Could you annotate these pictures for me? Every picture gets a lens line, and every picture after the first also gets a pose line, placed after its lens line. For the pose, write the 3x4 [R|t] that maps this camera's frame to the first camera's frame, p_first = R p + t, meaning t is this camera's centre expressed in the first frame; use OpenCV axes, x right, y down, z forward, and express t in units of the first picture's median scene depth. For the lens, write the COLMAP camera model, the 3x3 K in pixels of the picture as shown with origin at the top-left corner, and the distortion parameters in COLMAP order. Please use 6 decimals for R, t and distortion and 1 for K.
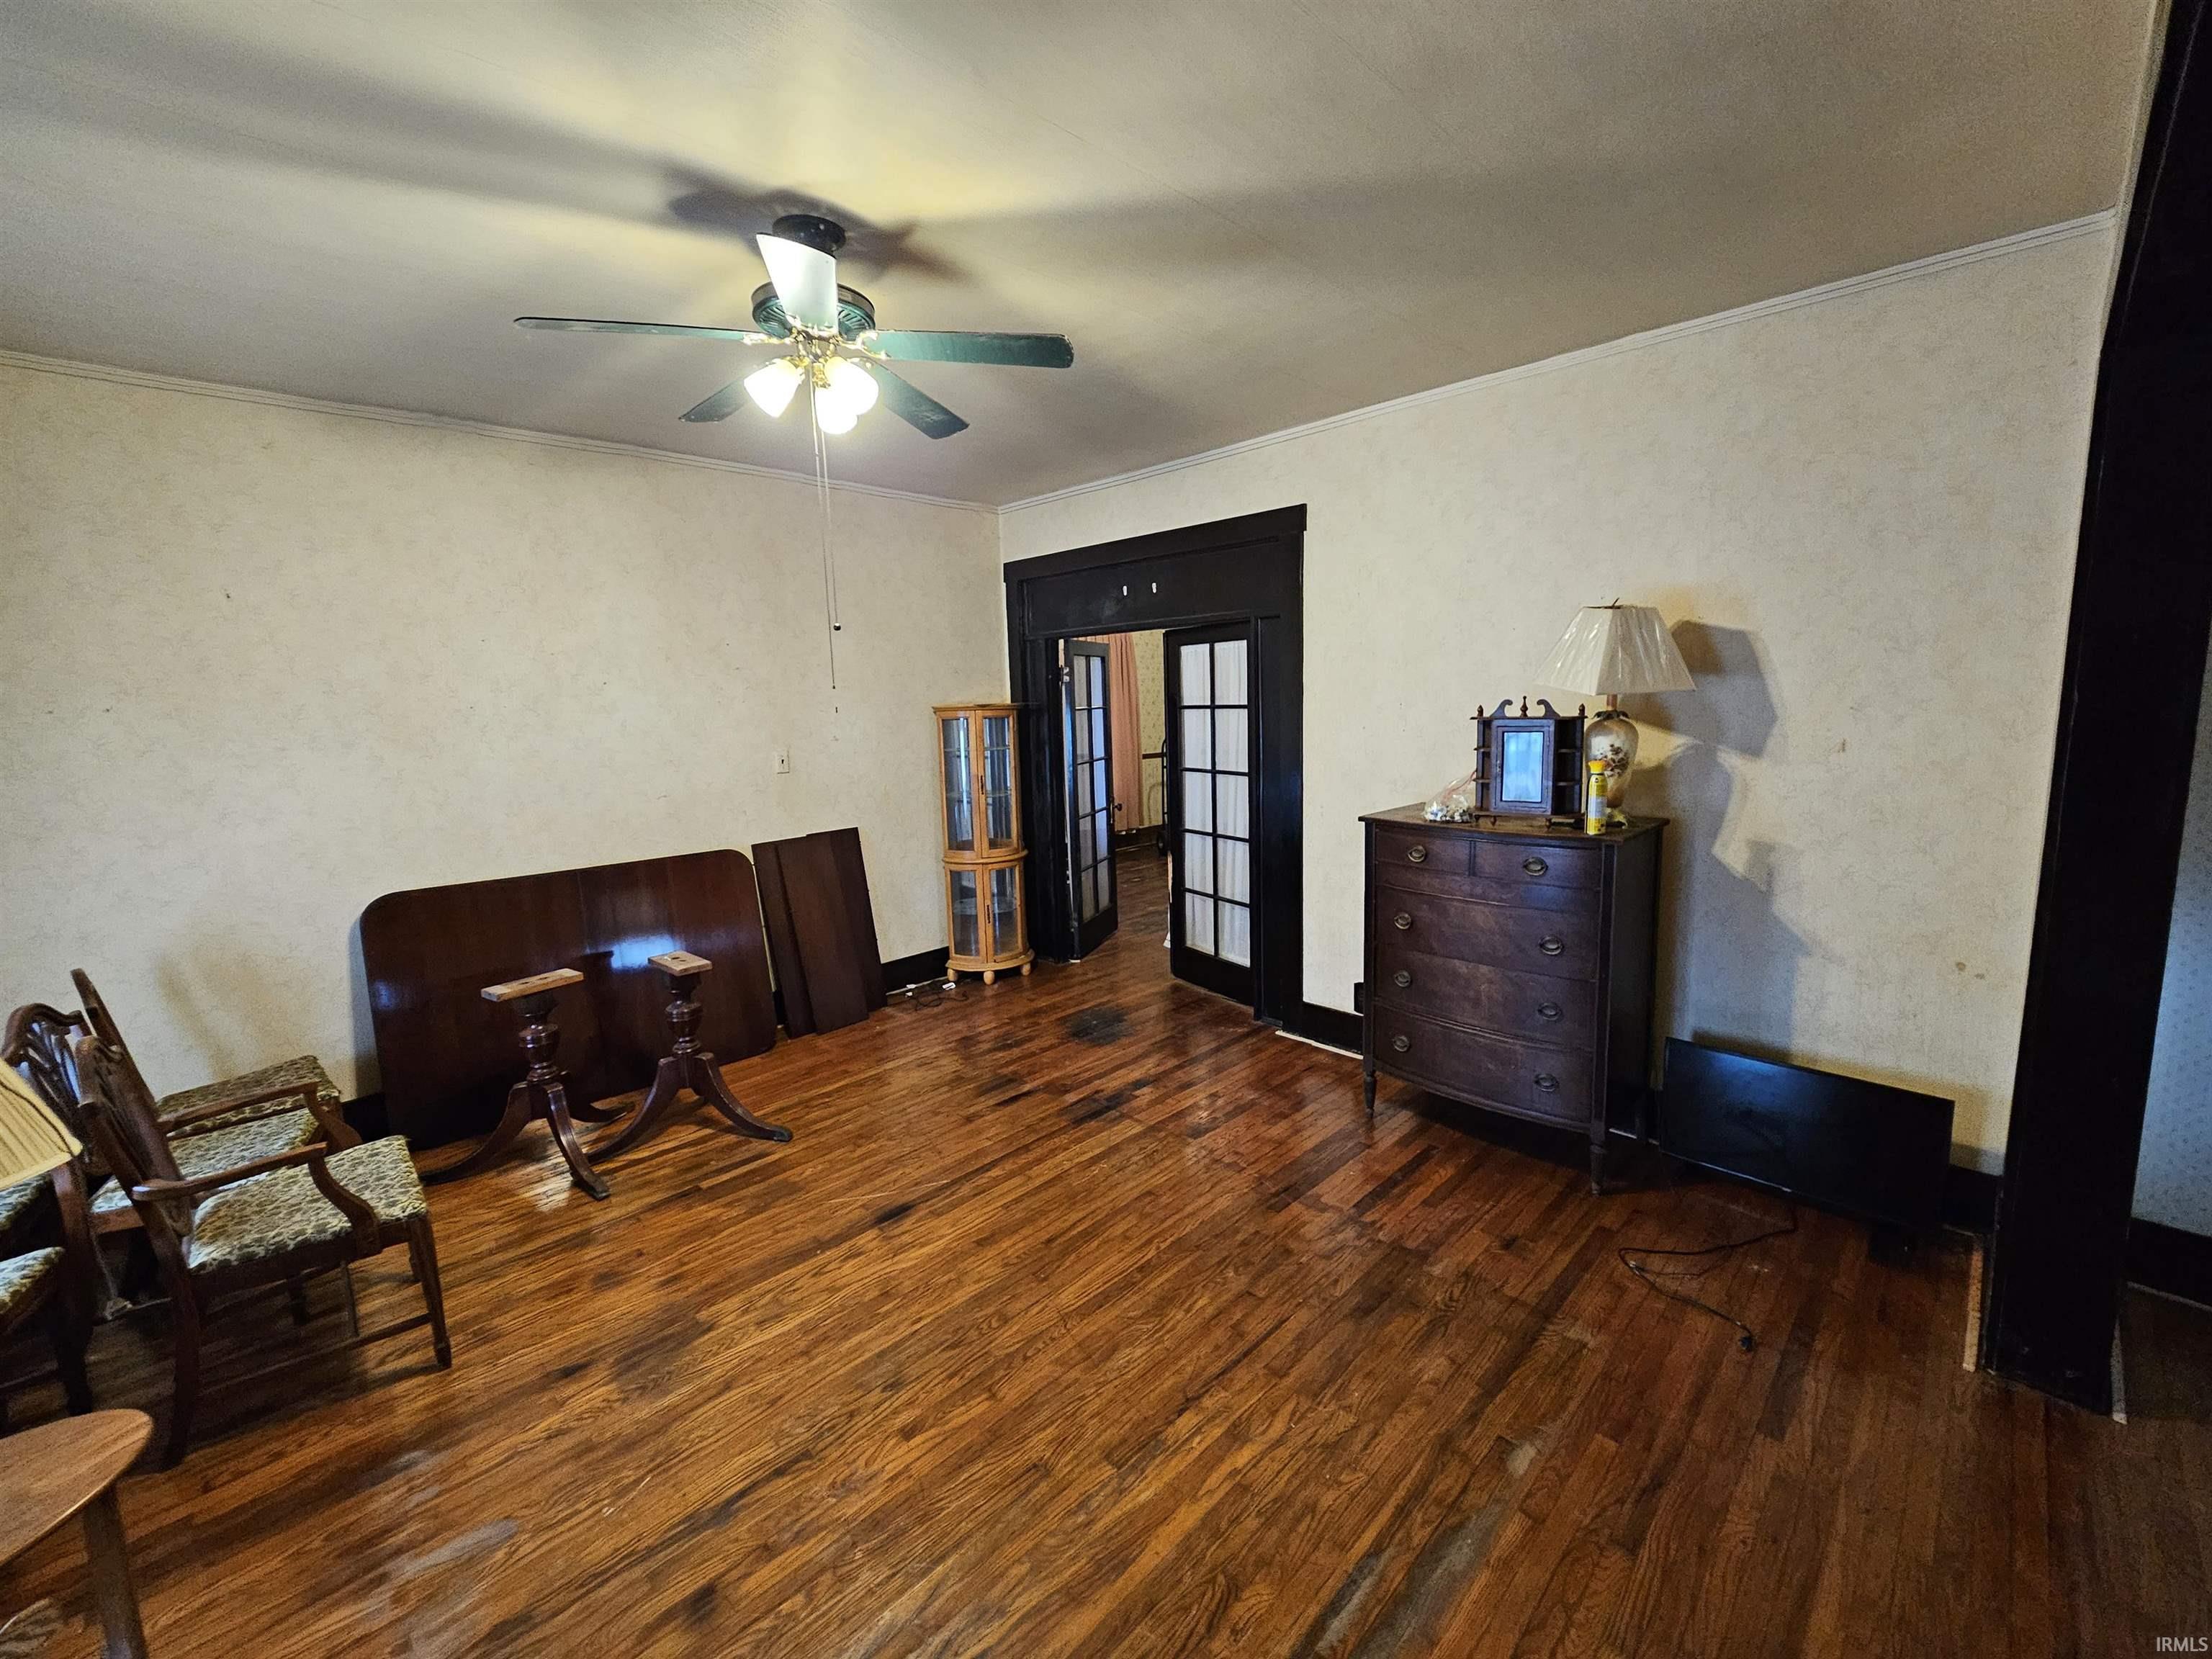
lens RADIAL K [[913.0, 0, 1113.7], [0, 913.0, 822.4], [0, 0, 1]] dist [0.001451, 0.000238]
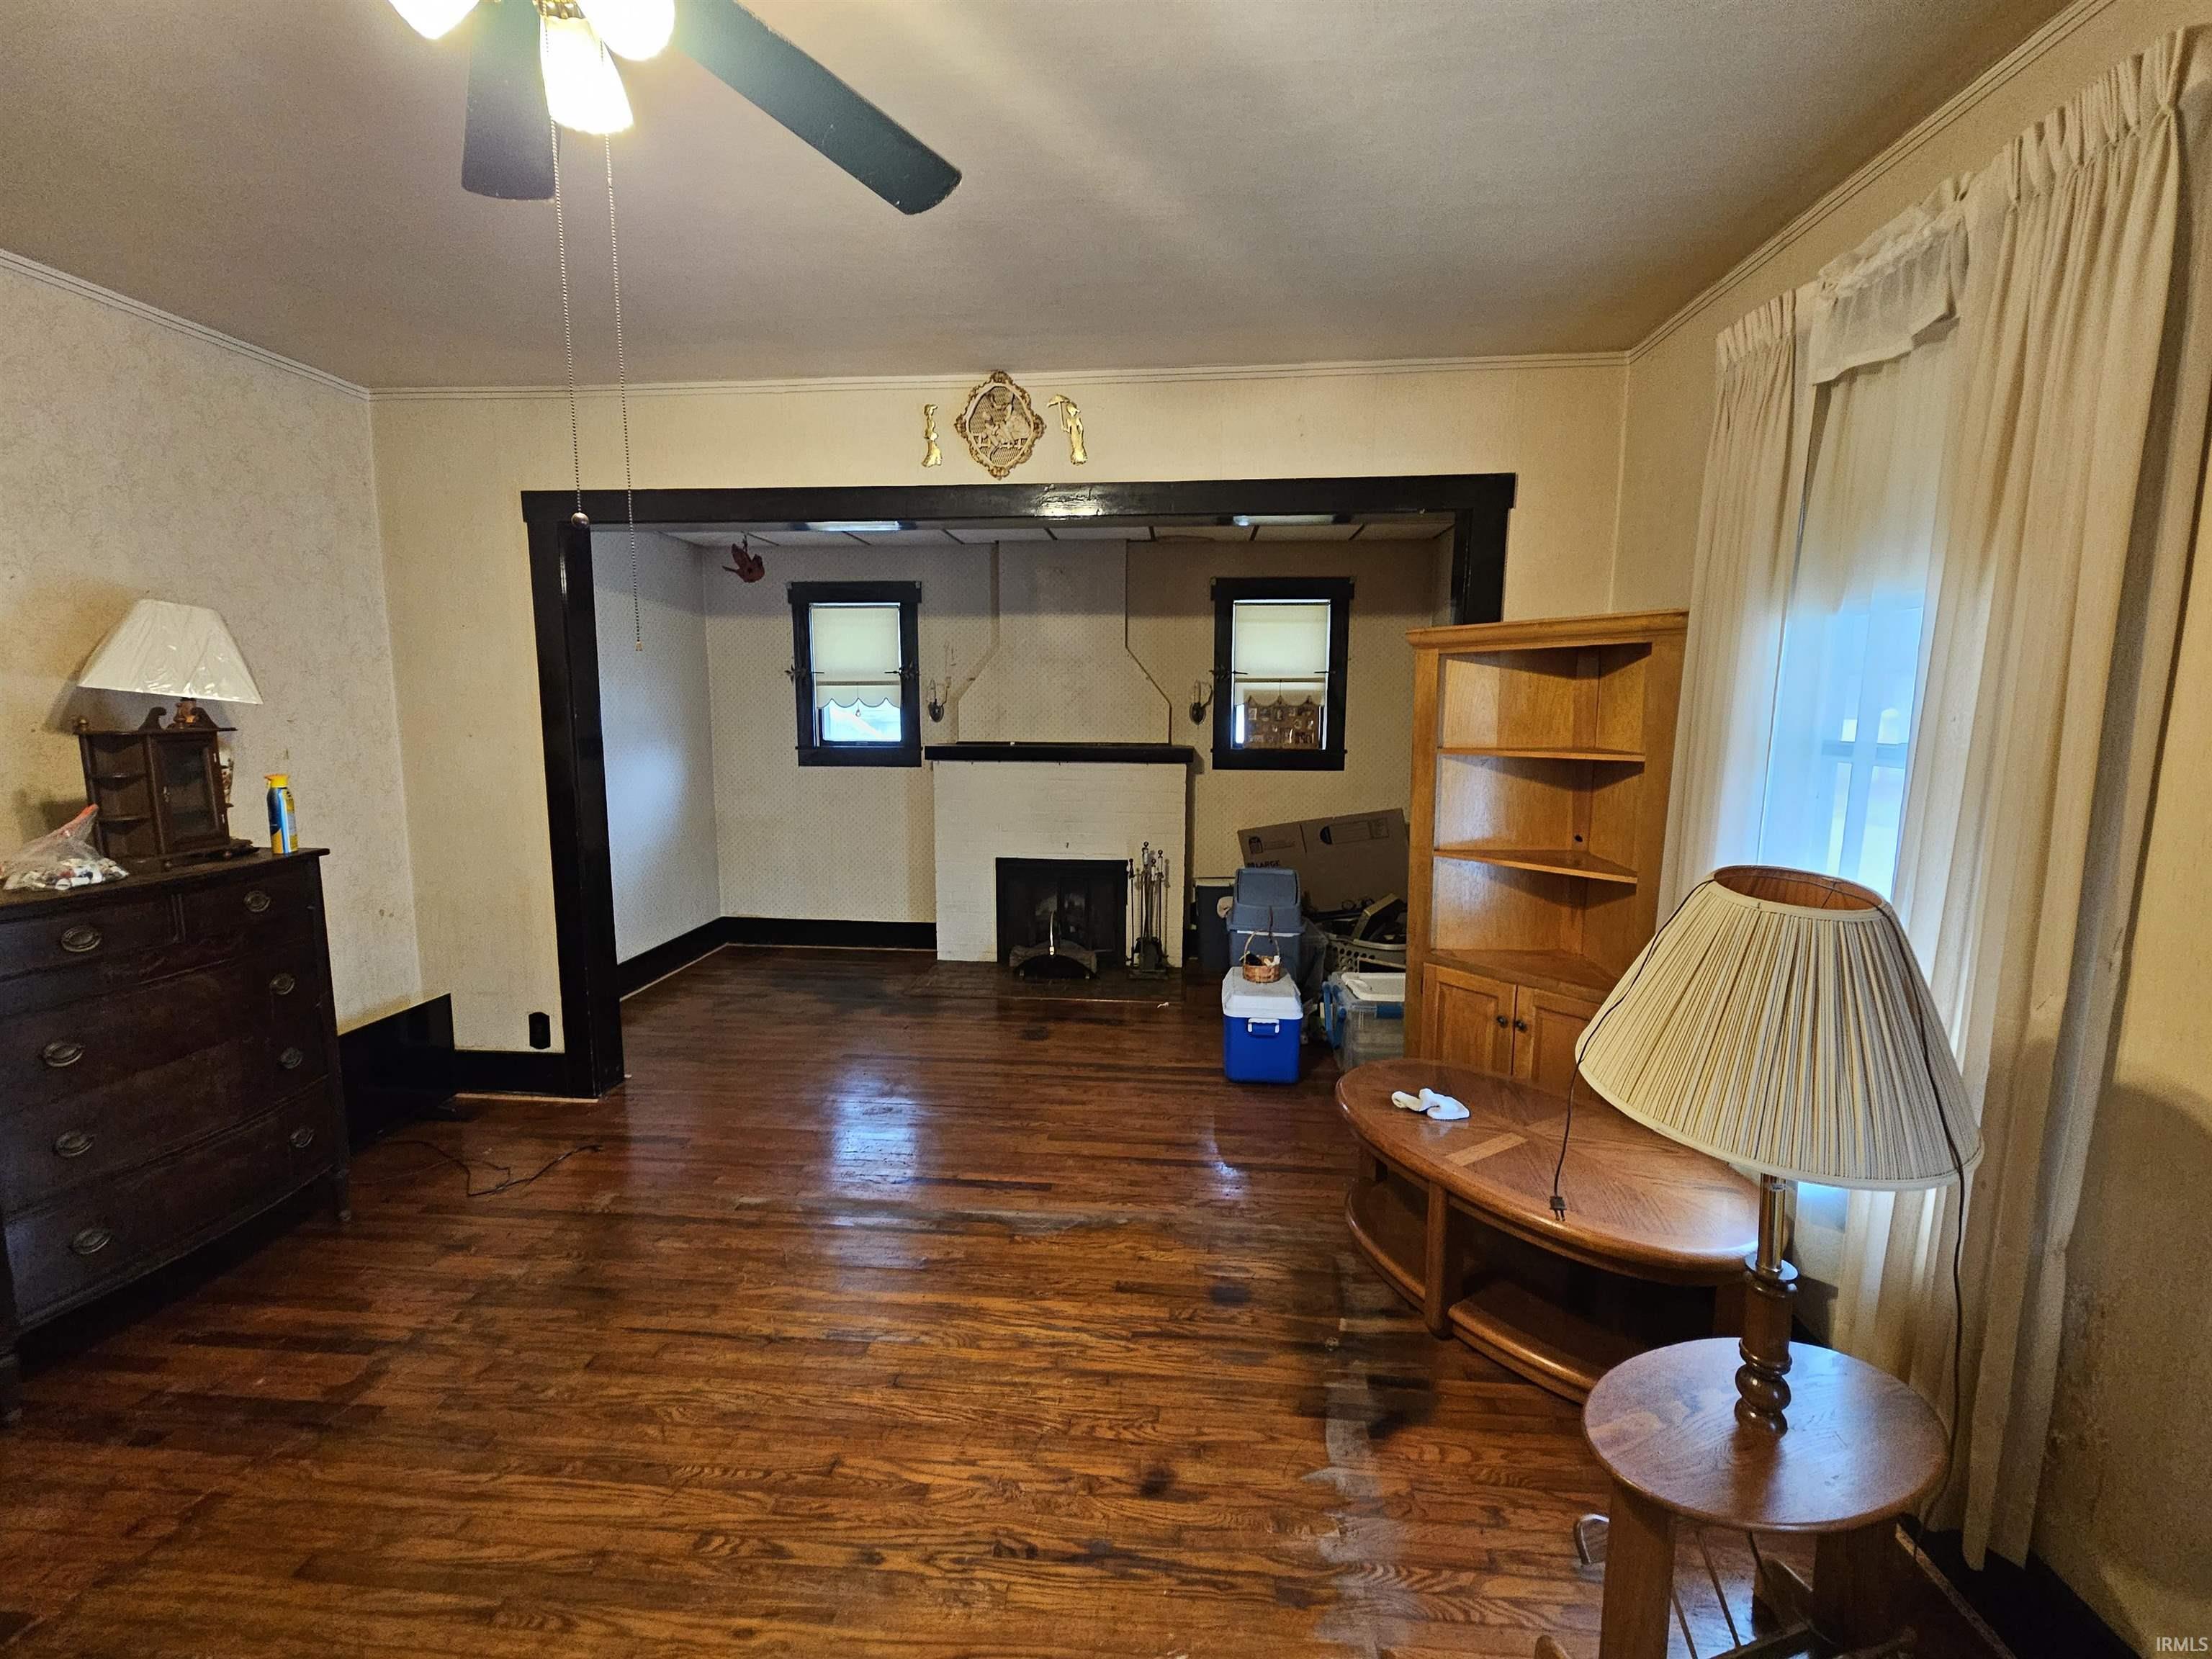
lens RADIAL K [[904.5, 0, 1105.9], [0, 904.5, 817.4], [0, 0, 1]] dist [0.002721, 0.000641]
pose [[-0.642885, -0.070334, 0.762727, -1.005222], [0.117078, 0.975051, 0.188595, -0.138048], [-0.756962, 0.210544, -0.618611, 1.304049]]
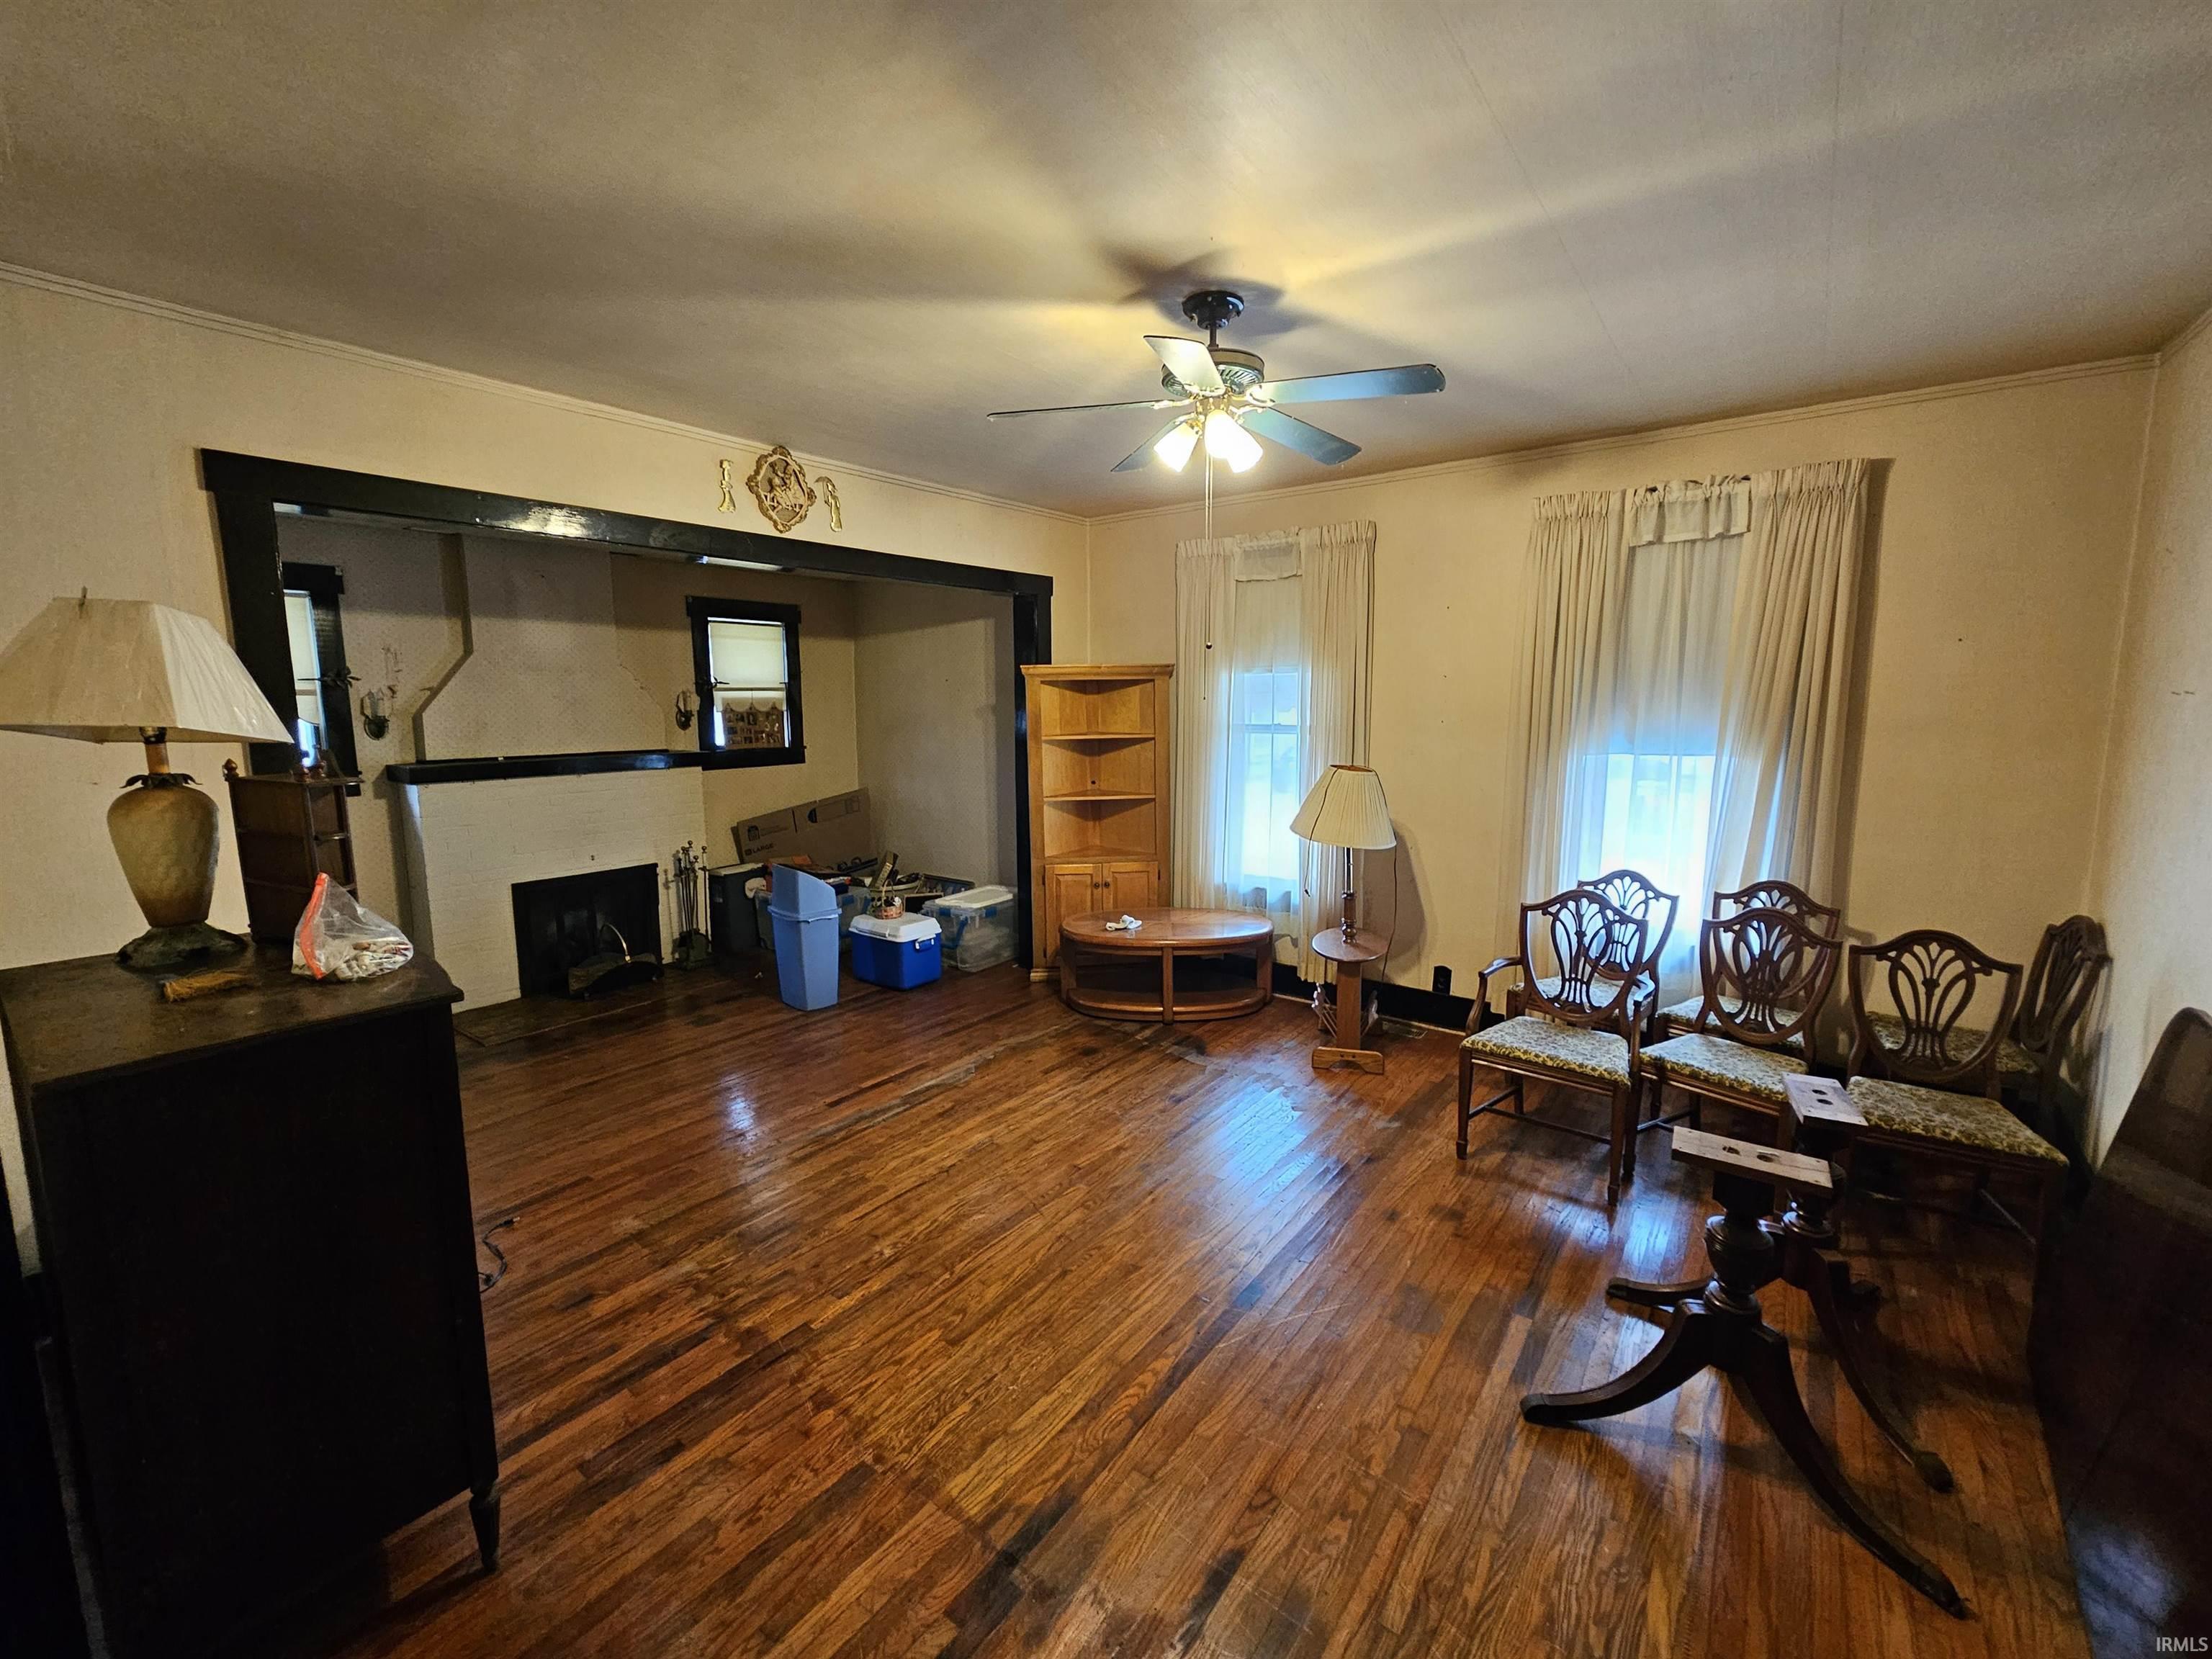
lens RADIAL K [[904.5, 0, 1105.9], [0, 904.5, 817.4], [0, 0, 1]] dist [0.002721, 0.000641]
pose [[-0.991226, 0.051884, -0.121569, -0.030779], [0.017681, 0.963519, 0.267056, -0.362613], [0.130990, 0.262564, -0.955982, 2.467166]]
